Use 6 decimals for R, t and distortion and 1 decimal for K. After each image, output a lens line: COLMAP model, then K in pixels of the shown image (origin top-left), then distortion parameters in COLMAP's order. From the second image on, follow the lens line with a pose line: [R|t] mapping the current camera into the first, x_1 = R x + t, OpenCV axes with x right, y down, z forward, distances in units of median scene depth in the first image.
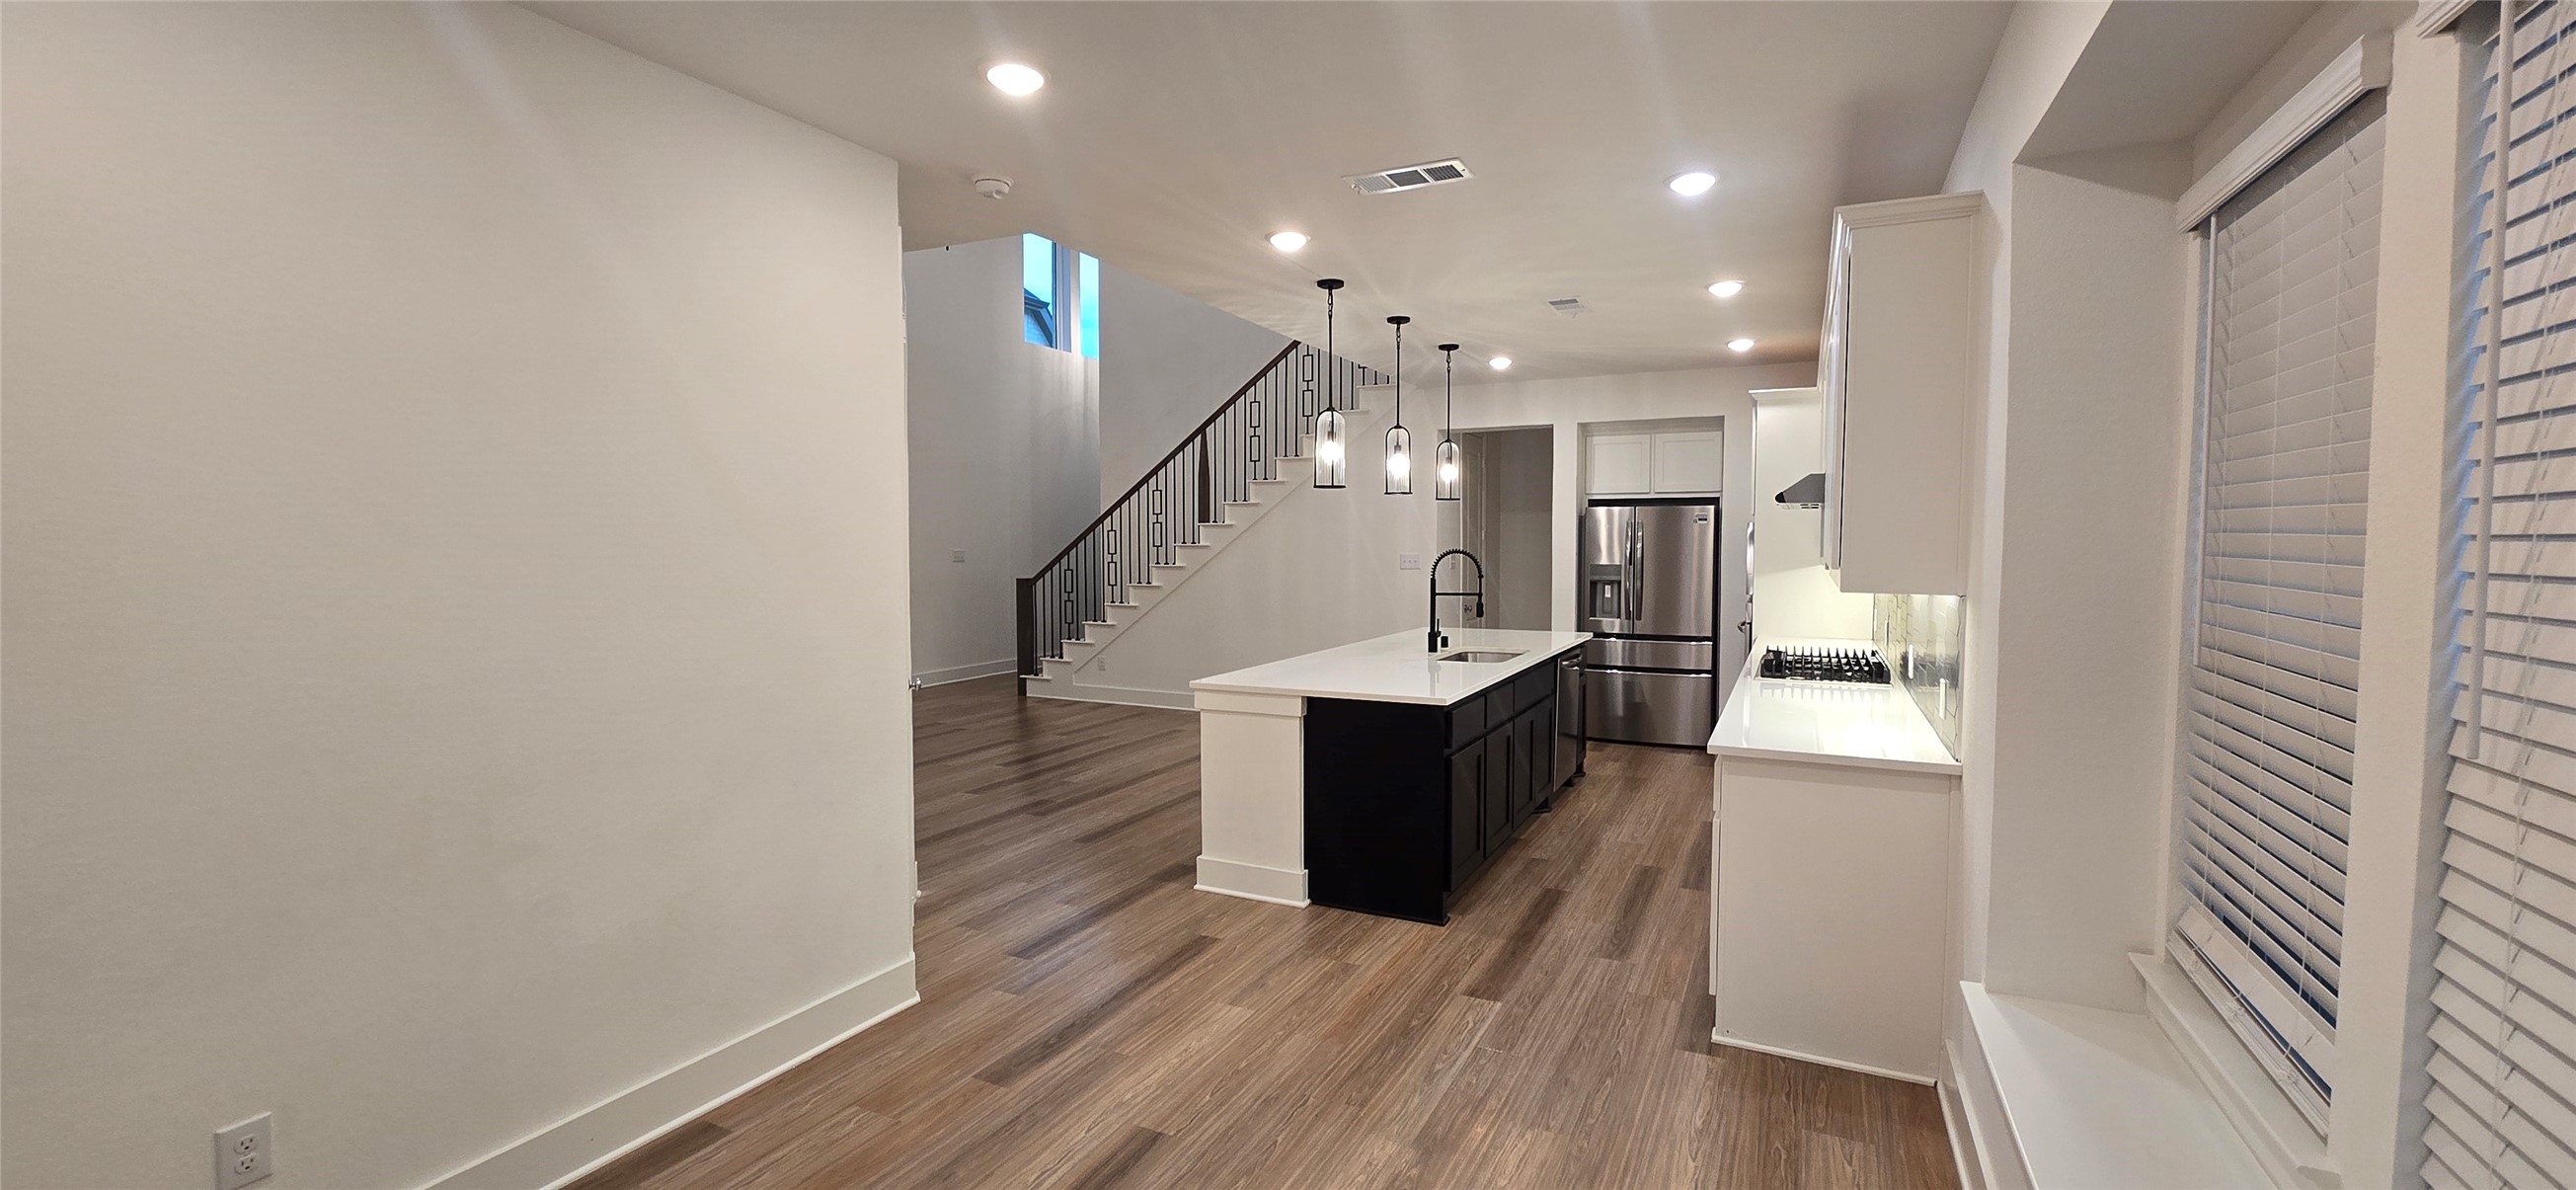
lens RADIAL K [[1056.5, 0, 1278.4], [0, 1056.5, 590.6], [0, 0, 1]] dist [-0.004727, 0.002187]
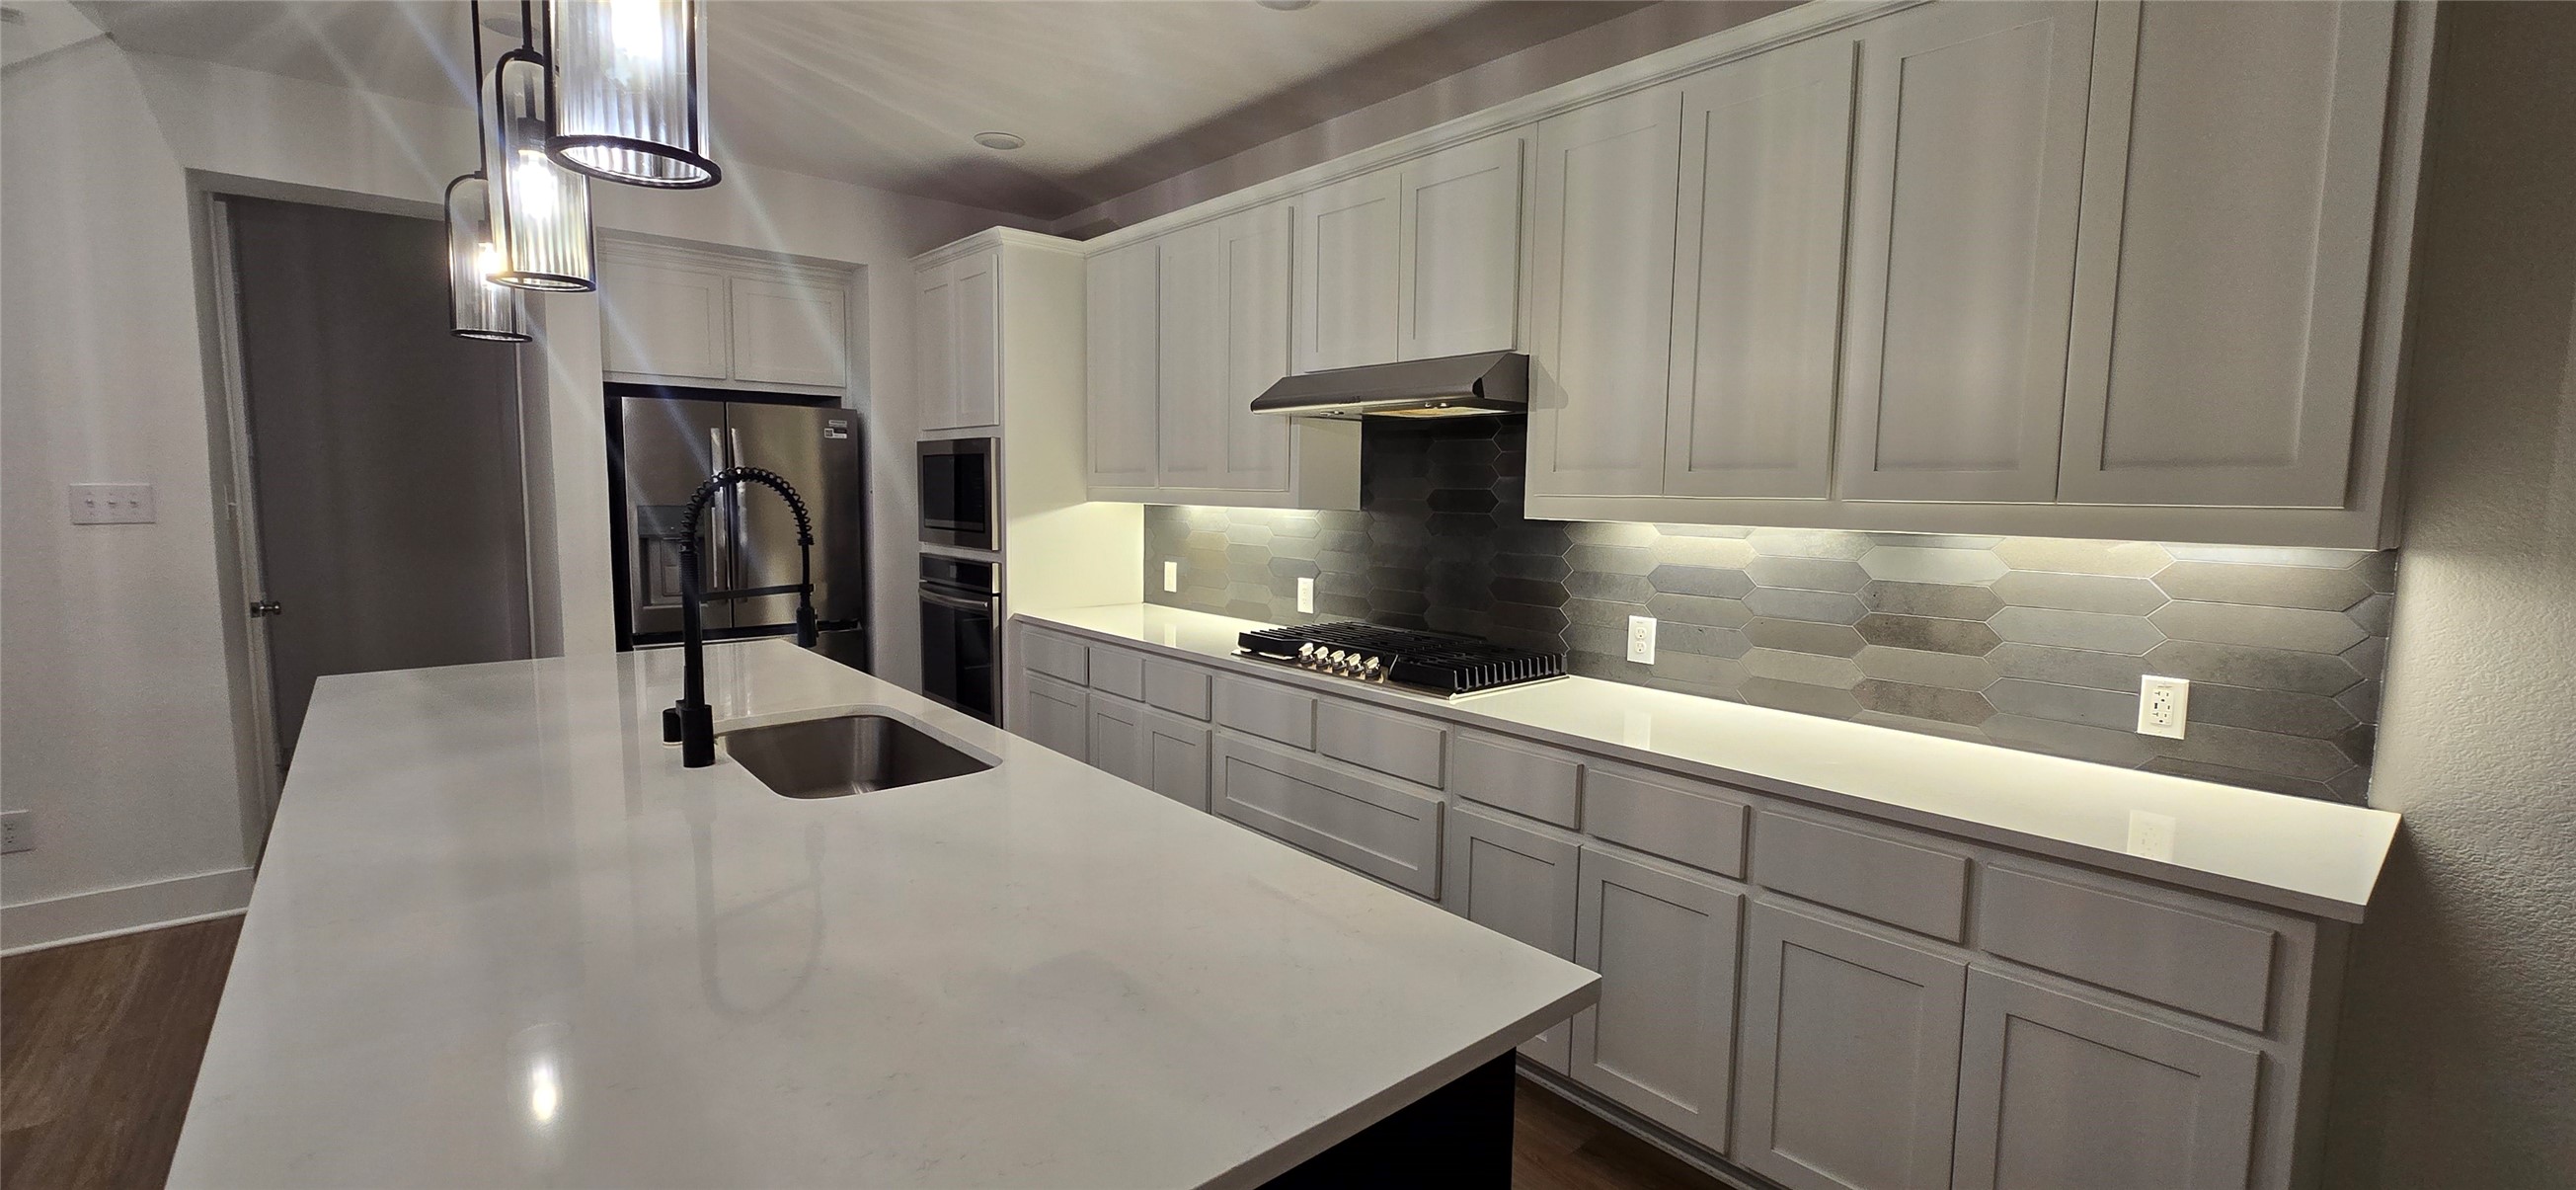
lens RADIAL K [[1056.5, 0, 1278.5], [0, 1056.5, 597.3], [0, 0, 1]] dist [-0.004727, 0.002187]
pose [[0.391232, -0.090863, 0.915796, -0.084603], [0.030756, 0.995849, 0.085667, -0.018619], [-0.919778, -0.005350, 0.392403, 0.621137]]
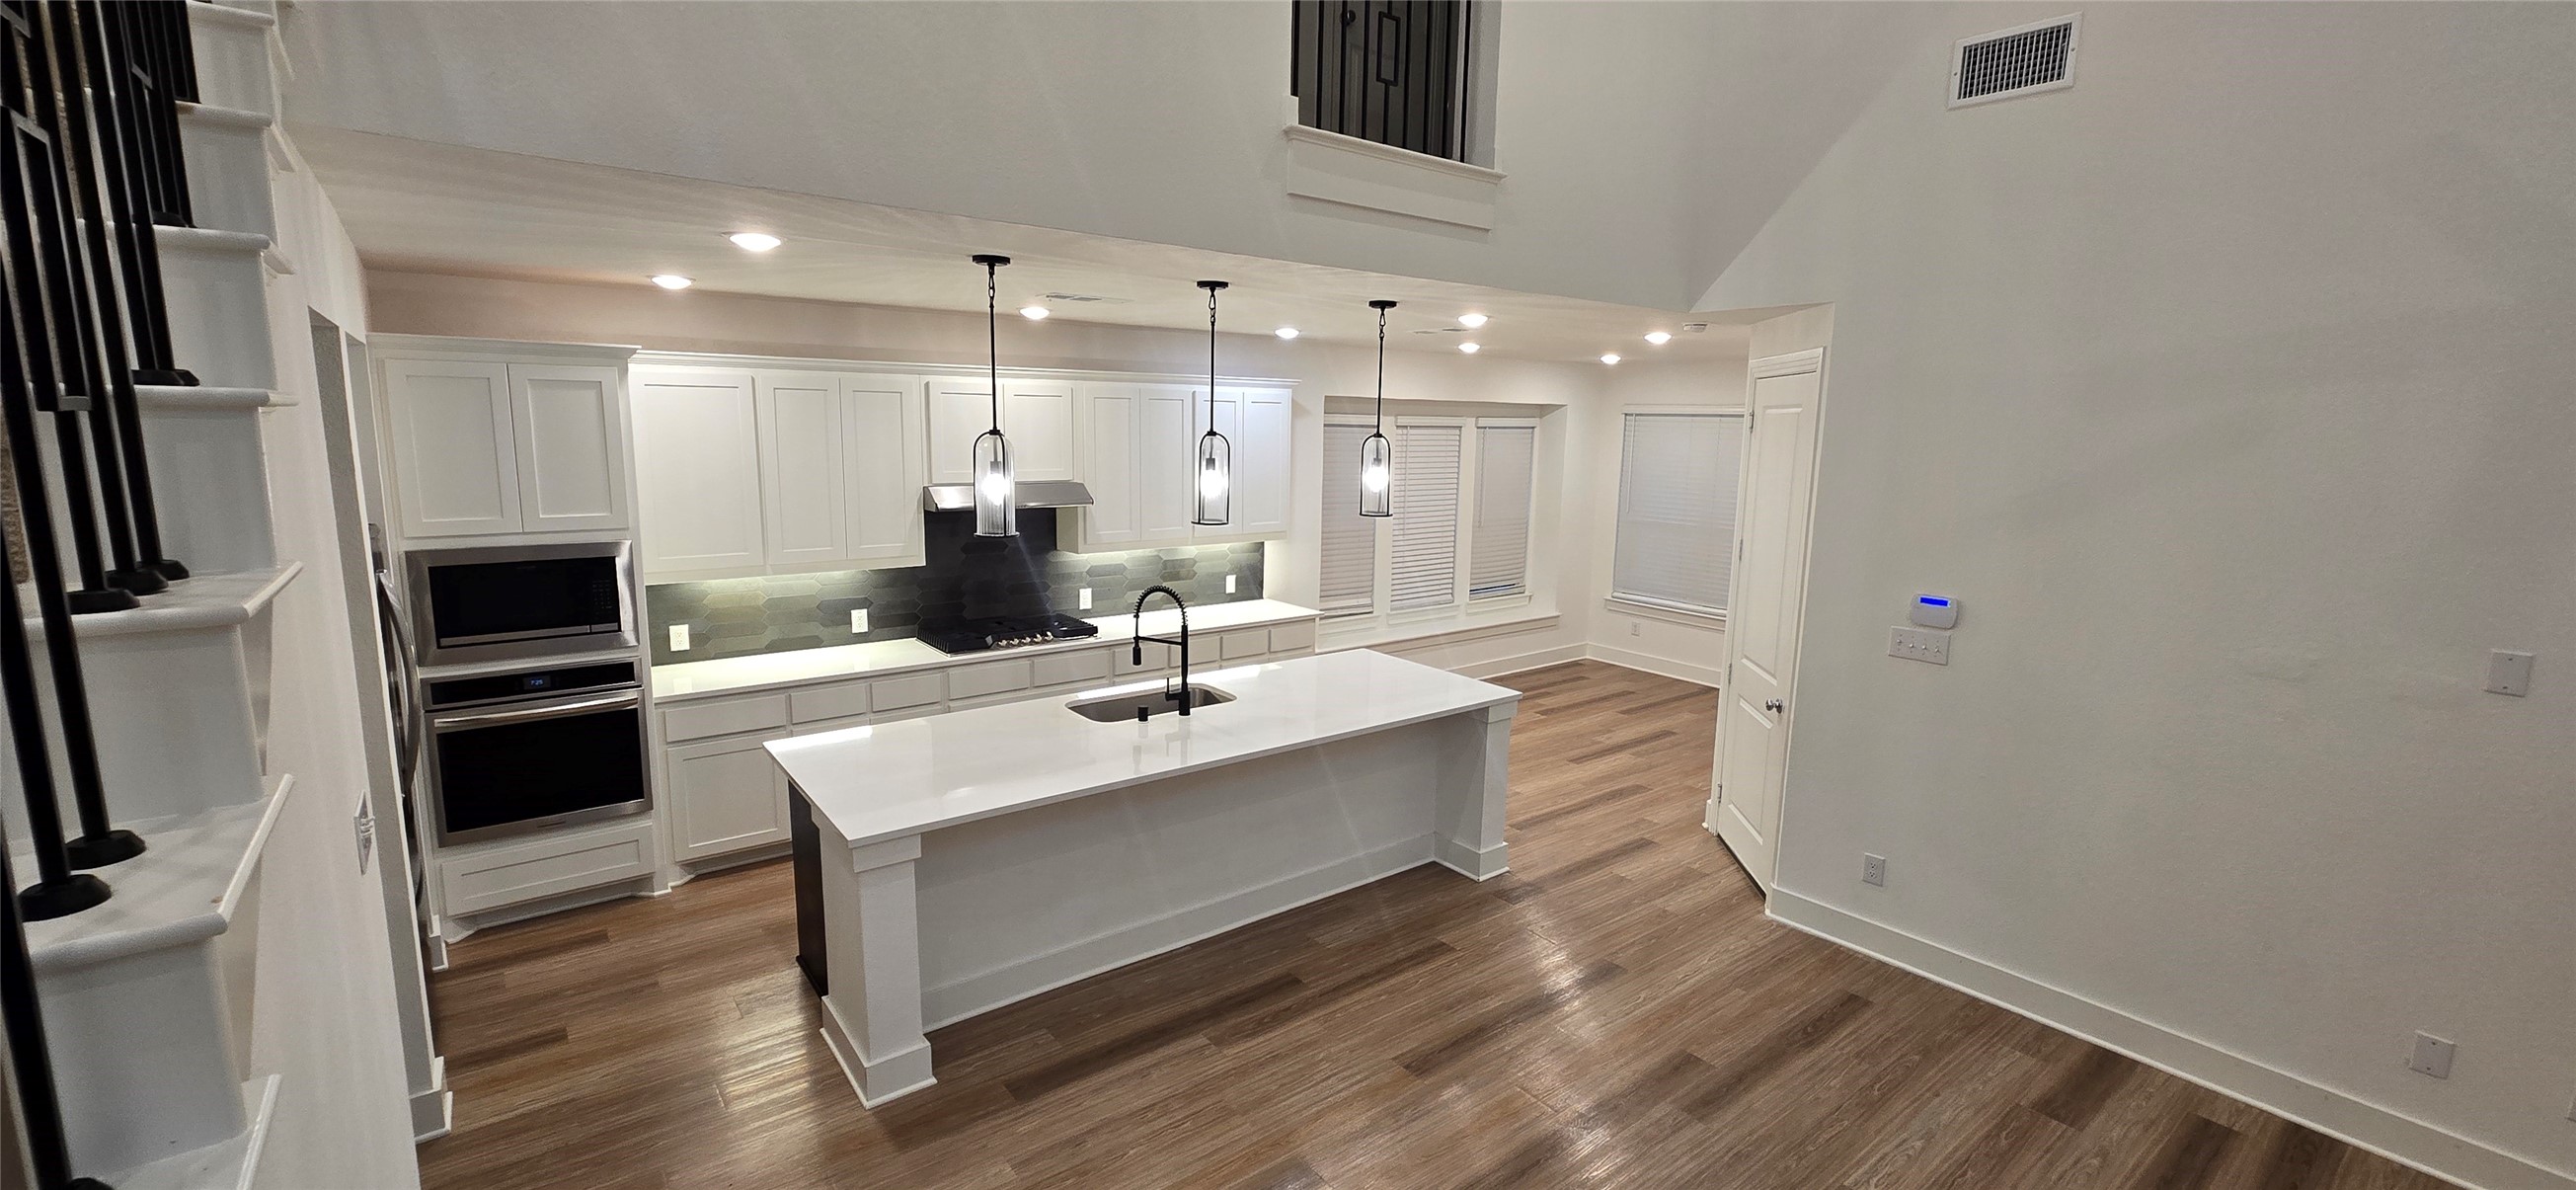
lens RADIAL K [[1056.5, 0, 1285.5], [0, 1056.5, 587.8], [0, 0, 1]] dist [-0.004727, 0.002187]
pose [[-0.901993, -0.085758, 0.423147, -0.233389], [0.001783, 0.979326, 0.202278, -0.181364], [-0.431746, 0.183208, -0.883193, 1.505147]]
